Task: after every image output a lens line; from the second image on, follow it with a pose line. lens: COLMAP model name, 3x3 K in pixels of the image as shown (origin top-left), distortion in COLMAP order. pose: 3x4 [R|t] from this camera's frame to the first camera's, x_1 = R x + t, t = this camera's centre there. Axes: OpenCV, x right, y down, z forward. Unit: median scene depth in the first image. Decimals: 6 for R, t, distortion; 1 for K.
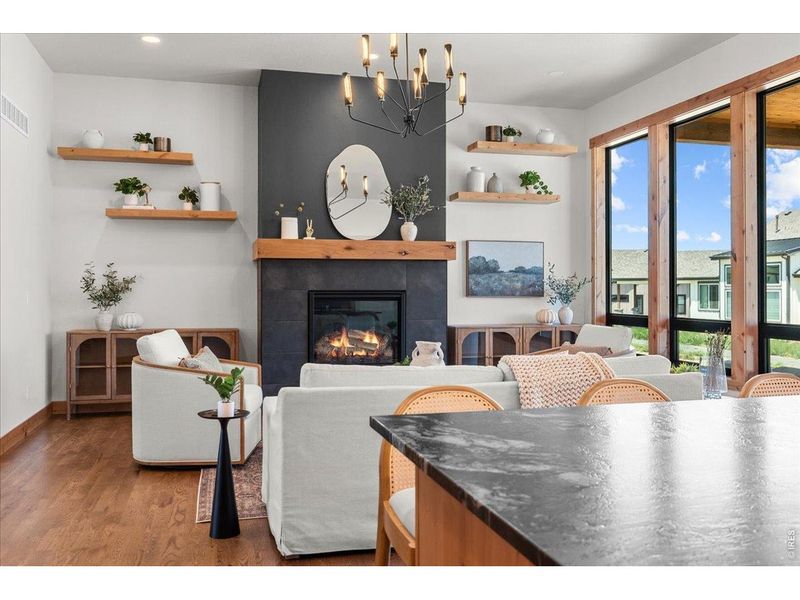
lens RADIAL K [[711.3, 0, 398.7], [0, 711.3, 287.6], [0, 0, 1]] dist [0.001578, -0.017159]
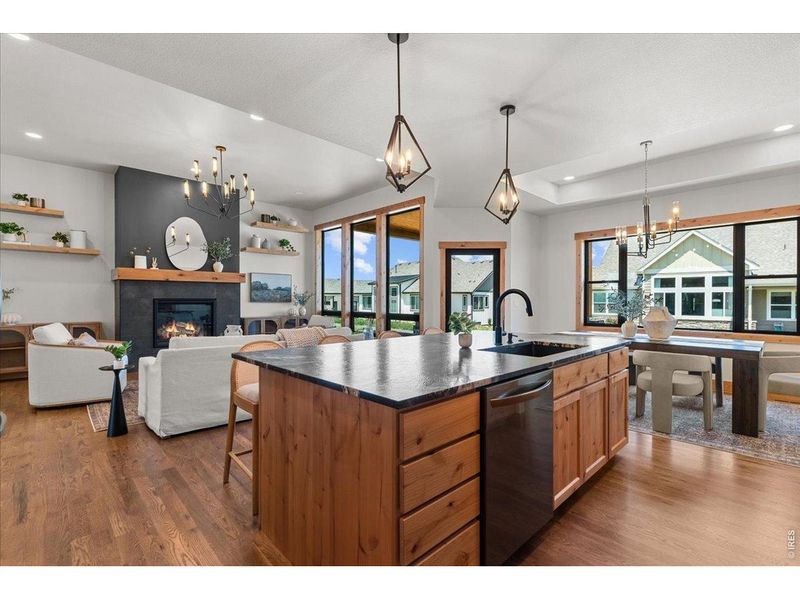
lens RADIAL K [[374.2, 0, 403.8], [0, 374.2, 296.7], [0, 0, 1]] dist [0.005799, 0.001834]
pose [[0.873134, 0.005465, 0.487449, -0.039922], [-0.004350, 0.999985, -0.003419, -0.000168], [-0.487460, 0.000865, 0.873145, -0.092179]]
